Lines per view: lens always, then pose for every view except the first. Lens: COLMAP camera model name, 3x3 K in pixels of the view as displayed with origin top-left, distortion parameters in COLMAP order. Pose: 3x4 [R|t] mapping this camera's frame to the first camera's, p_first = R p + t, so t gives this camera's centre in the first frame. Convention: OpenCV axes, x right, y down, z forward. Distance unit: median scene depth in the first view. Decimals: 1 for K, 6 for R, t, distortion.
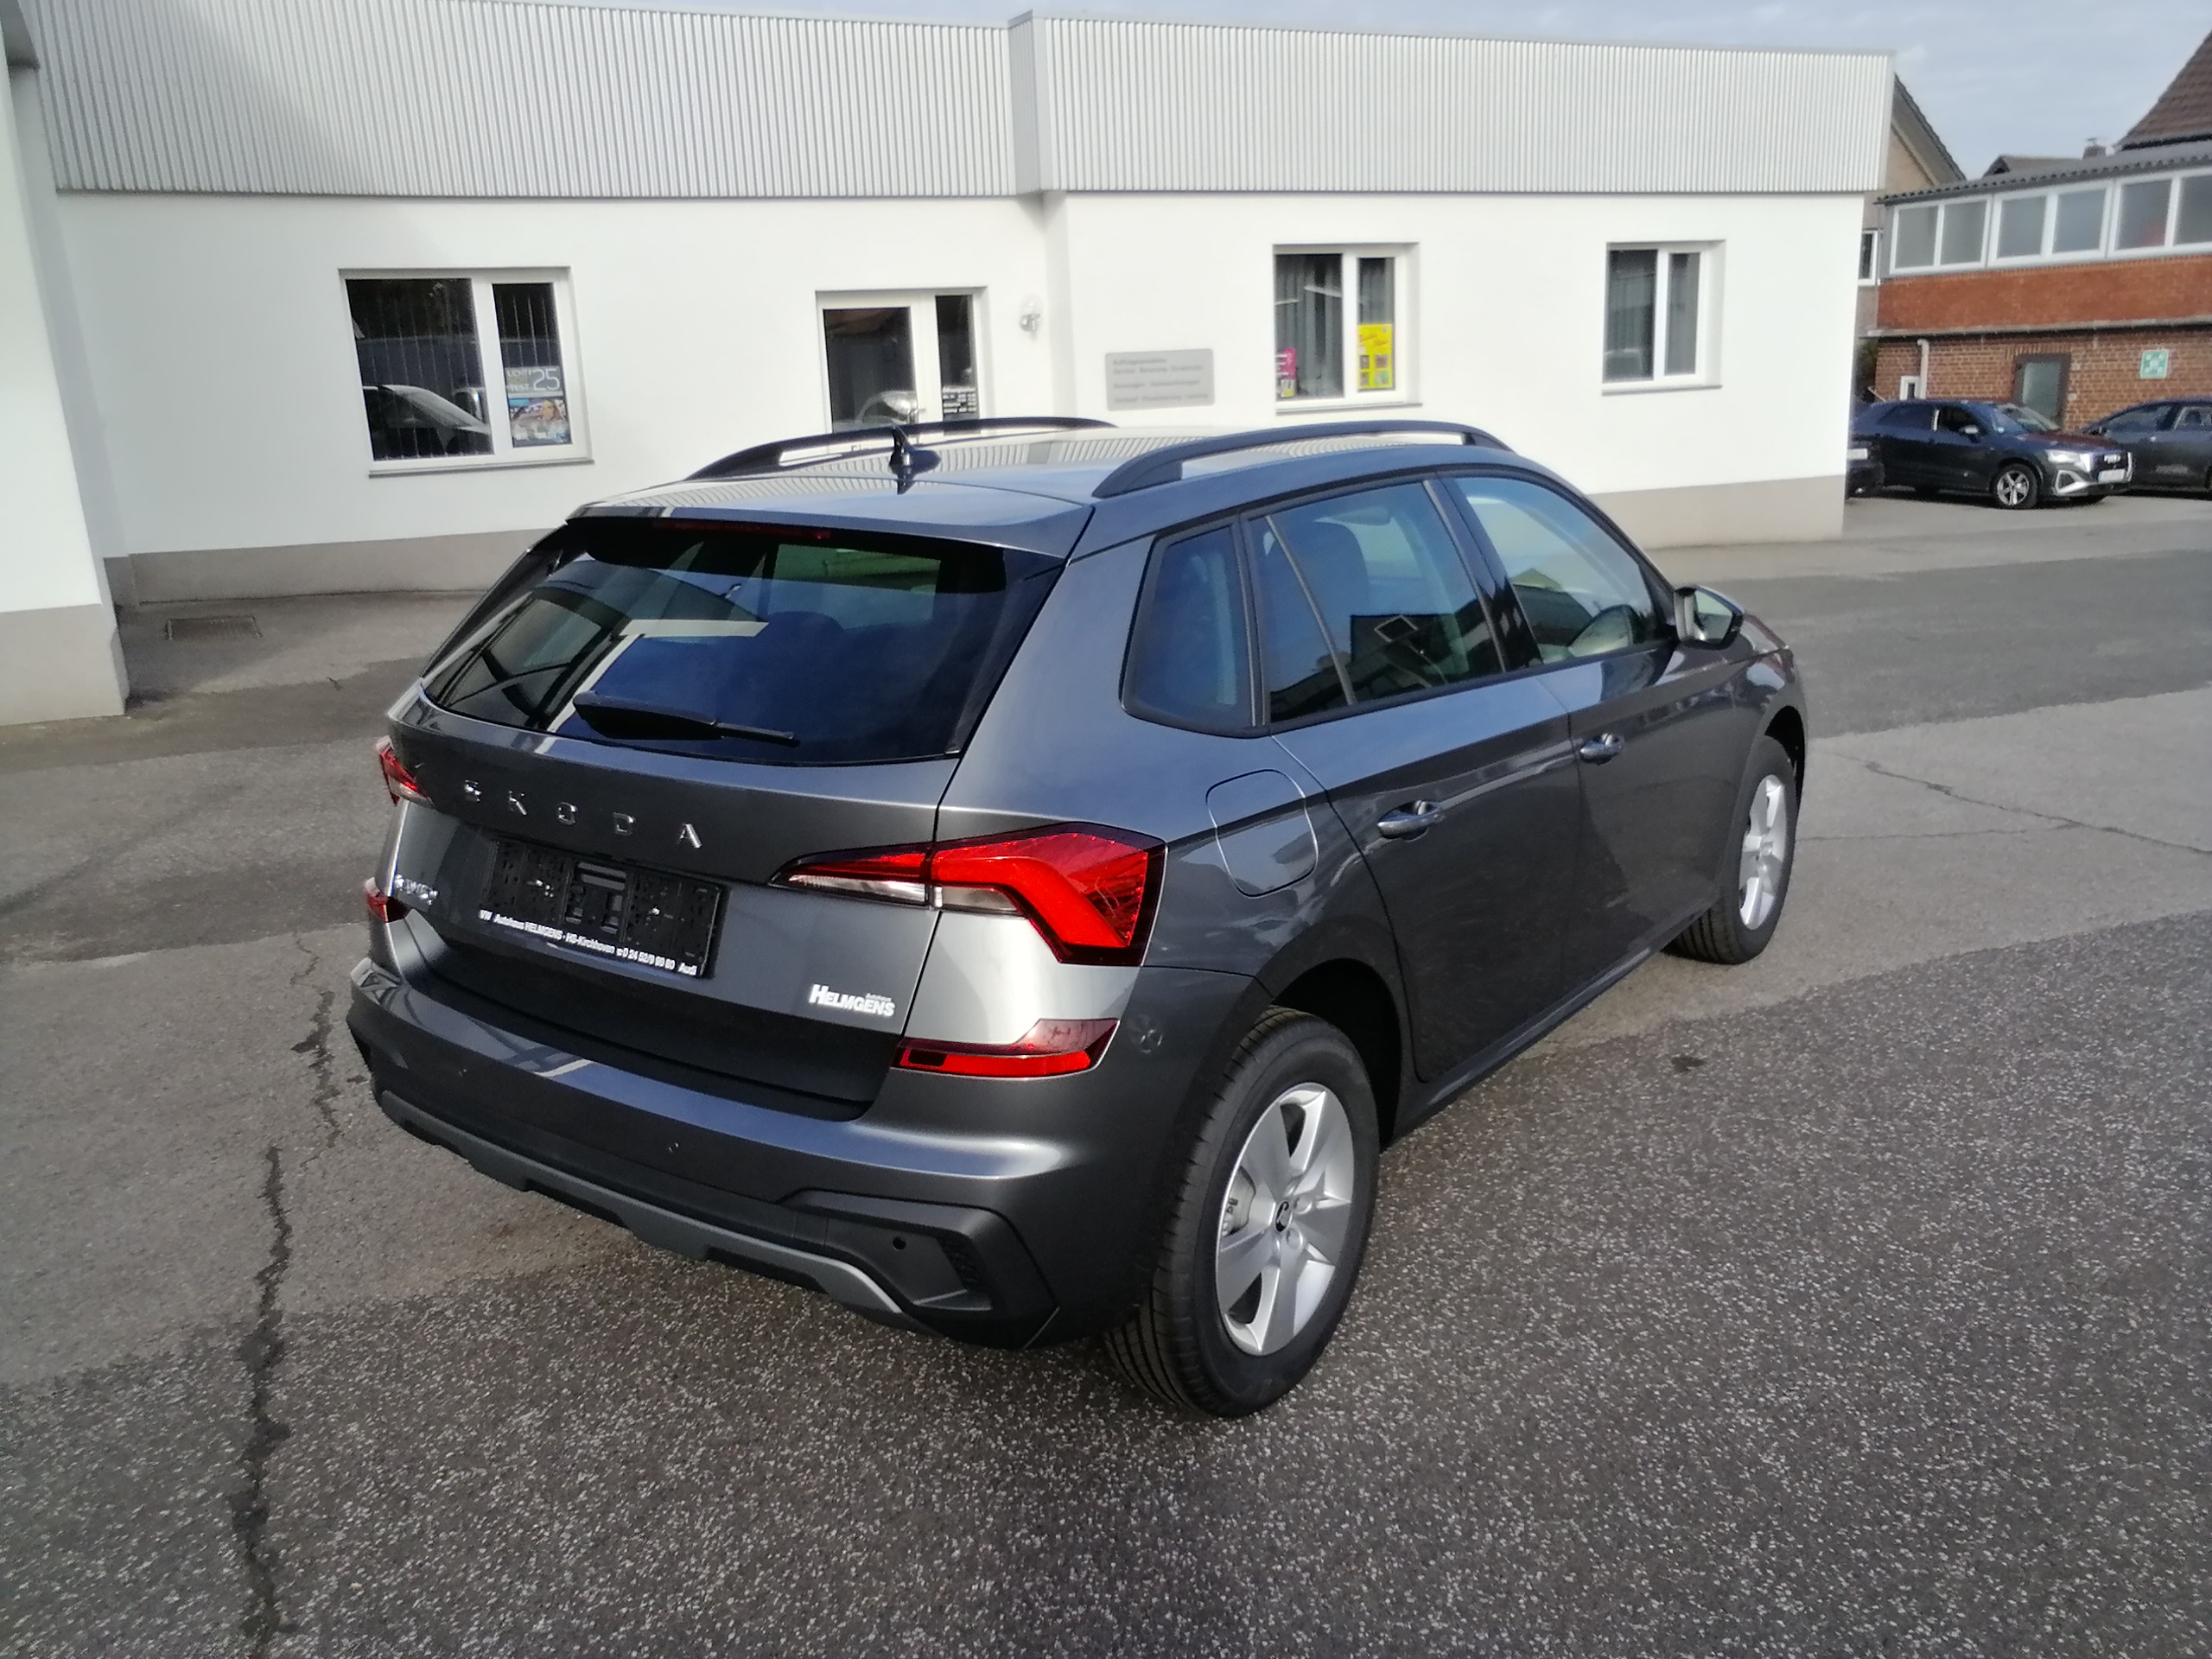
lens RADIAL K [[1759.3, 0, 1131.7], [0, 1759.3, 790.6], [0, 0, 1]] dist [-0.065378, 0.167724]
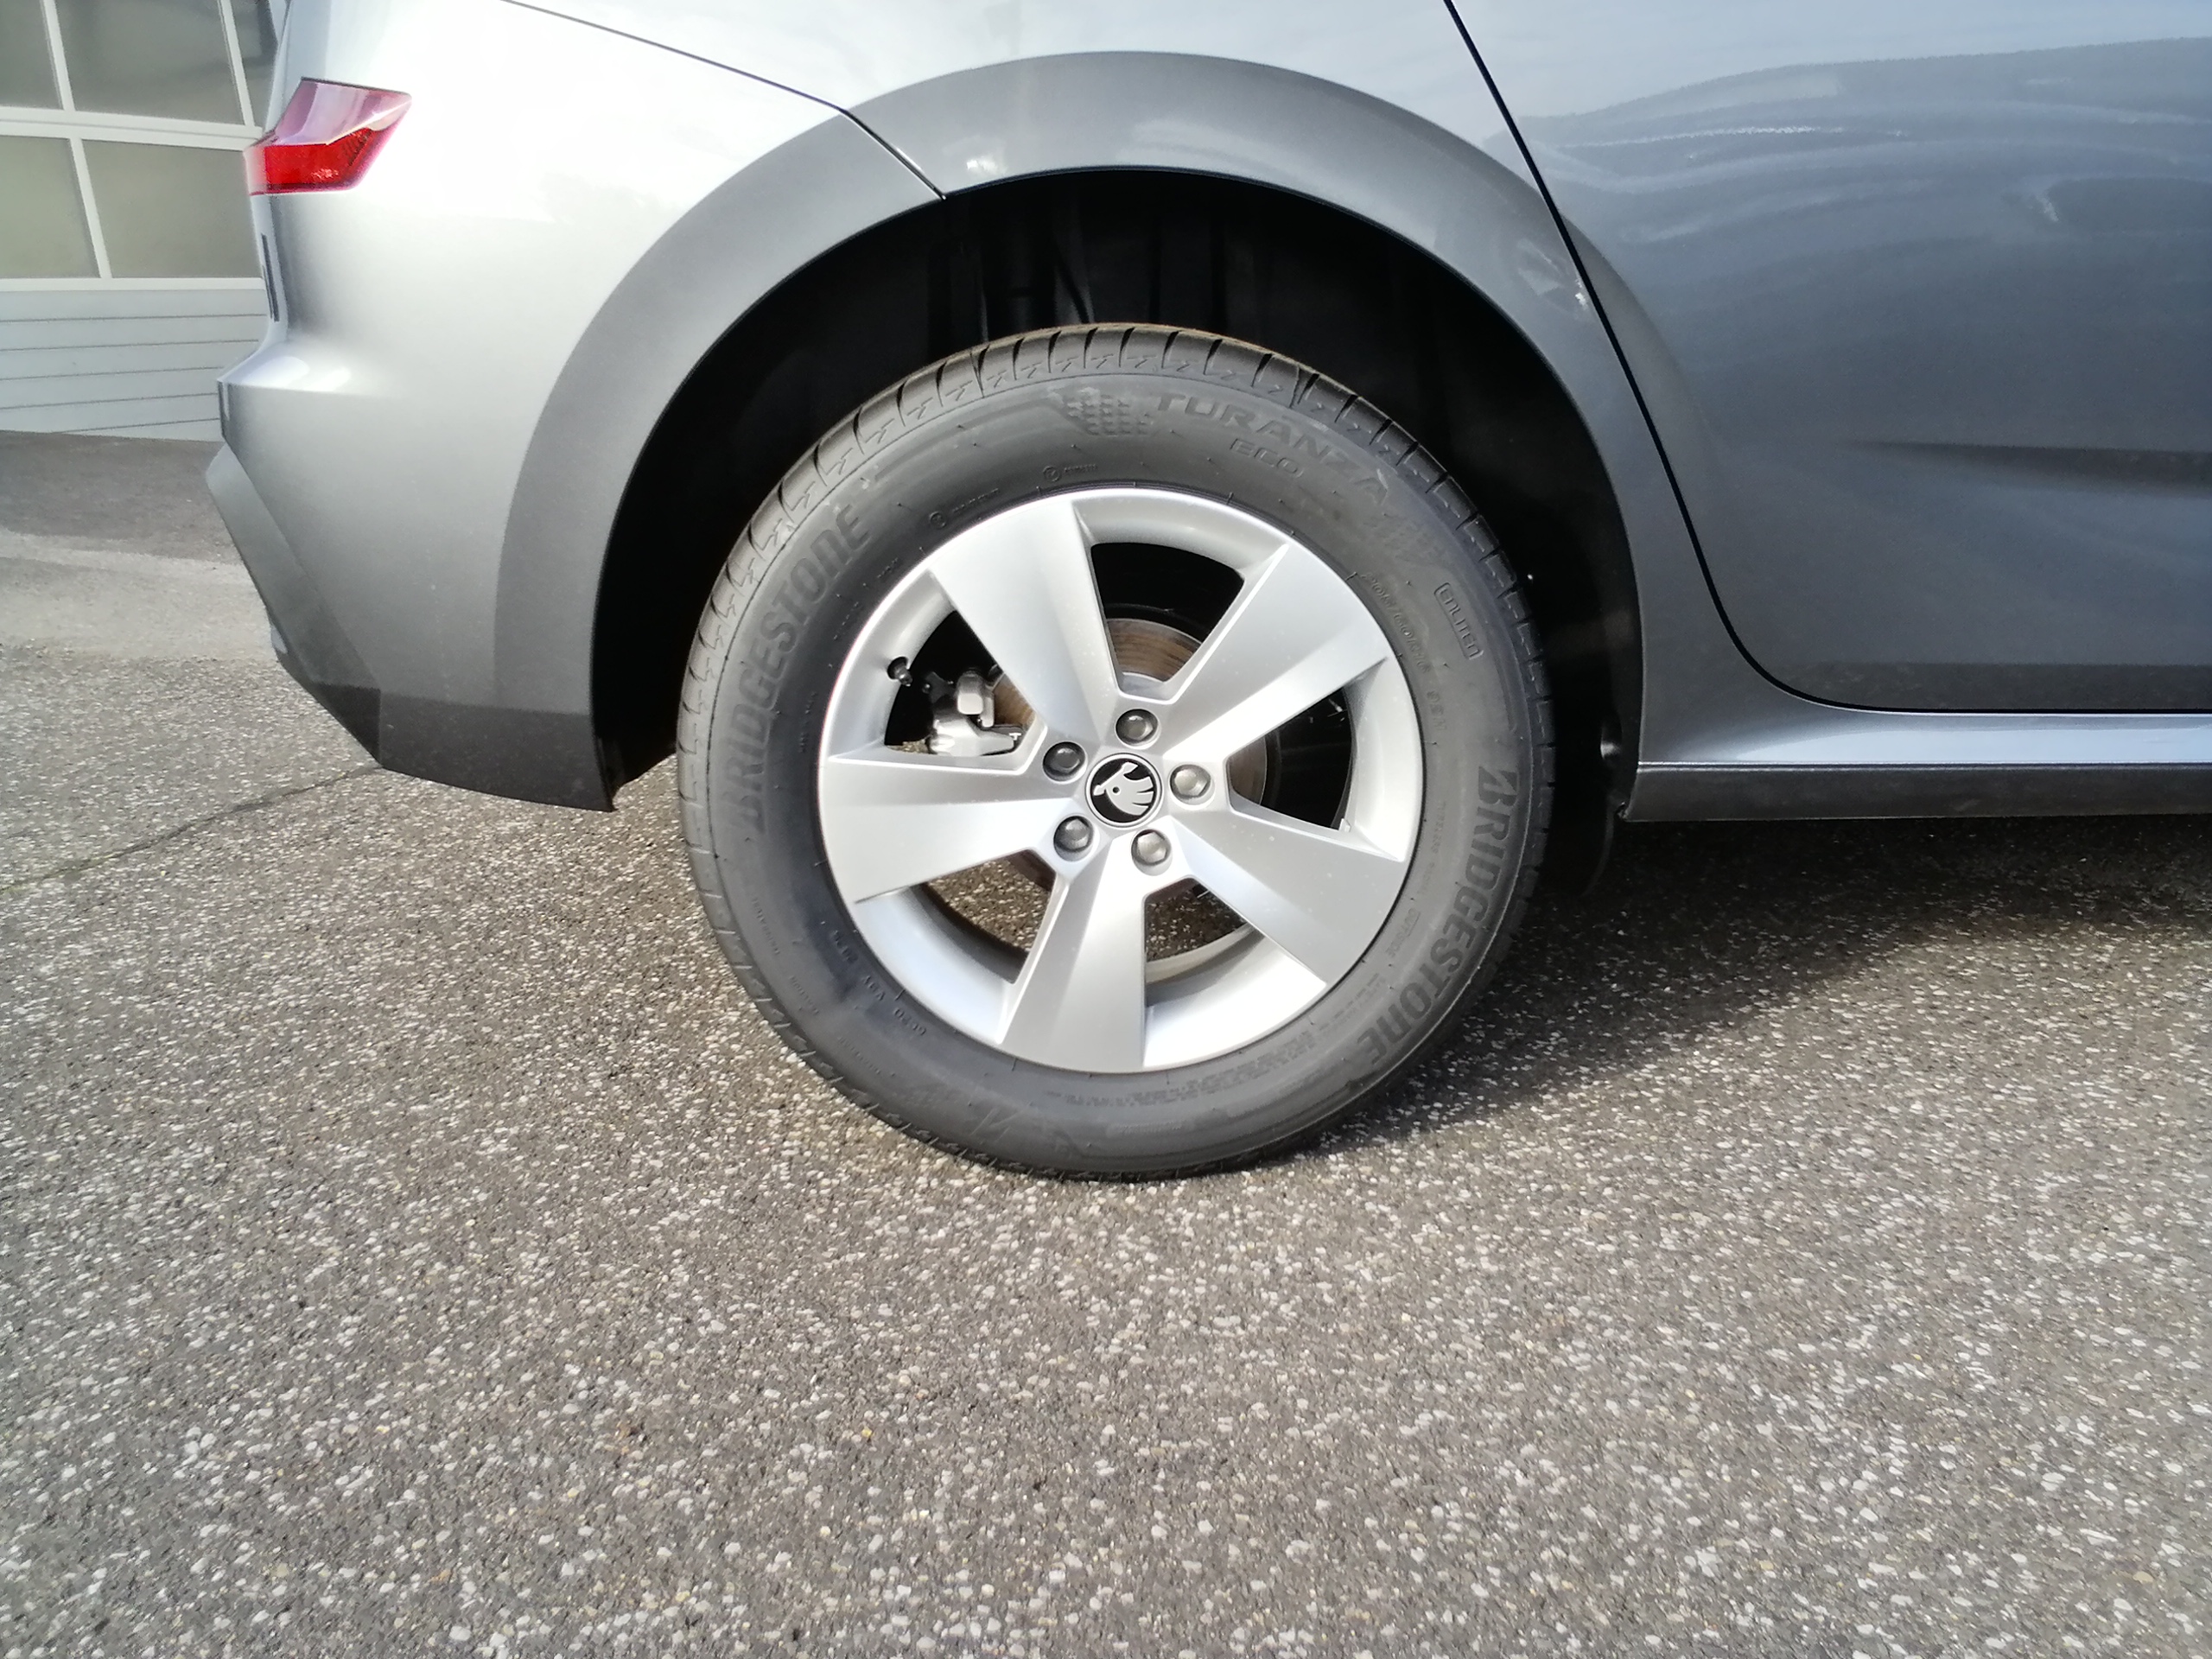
lens RADIAL K [[1759.3, 0, 1131.7], [0, 1759.3, 790.6], [0, 0, 1]] dist [-0.065378, 0.167724]
pose [[0.615927, 0.227893, -0.754122, 0.083010], [-0.169822, 0.973148, 0.155380, 0.033111], [0.769282, 0.032364, 0.638089, 0.137083]]
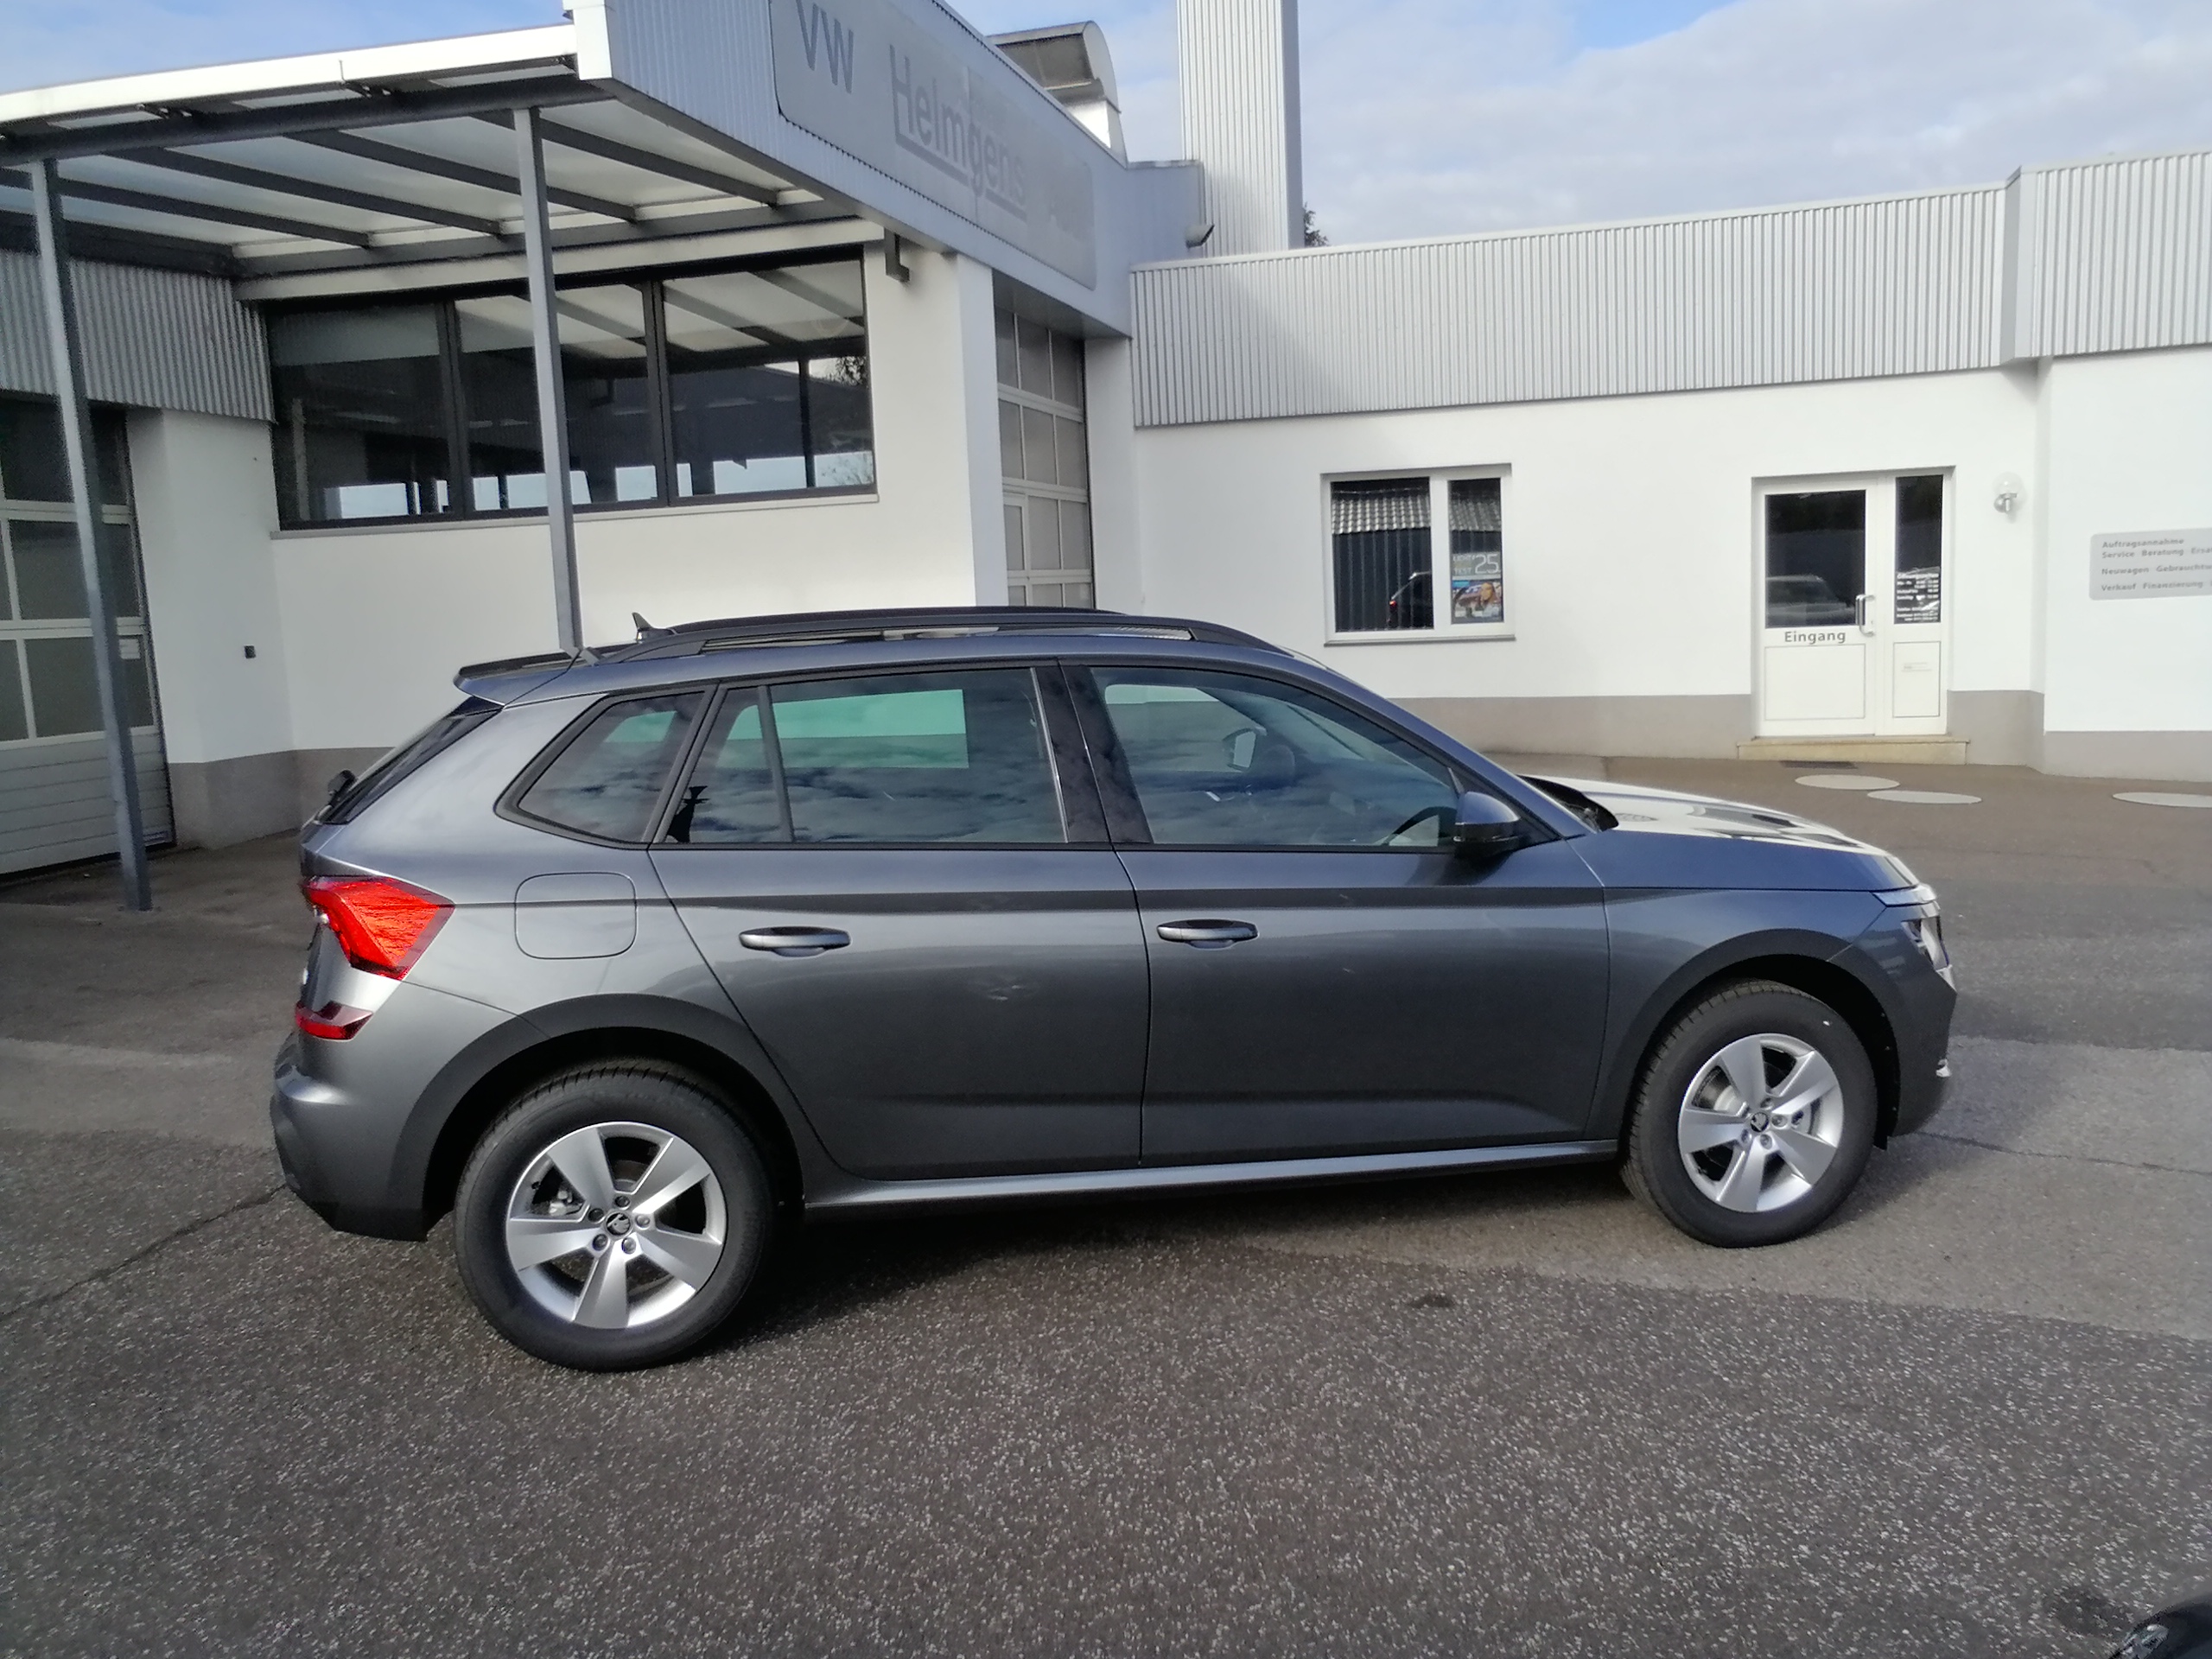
lens RADIAL K [[1759.3, 0, 1131.7], [0, 1759.3, 790.6], [0, 0, 1]] dist [-0.065378, 0.167724]
pose [[0.740351, 0.085441, -0.666768, 0.229660], [-0.150924, 0.987694, -0.041016, -0.014473], [0.655059, 0.130998, 0.744136, 0.048501]]
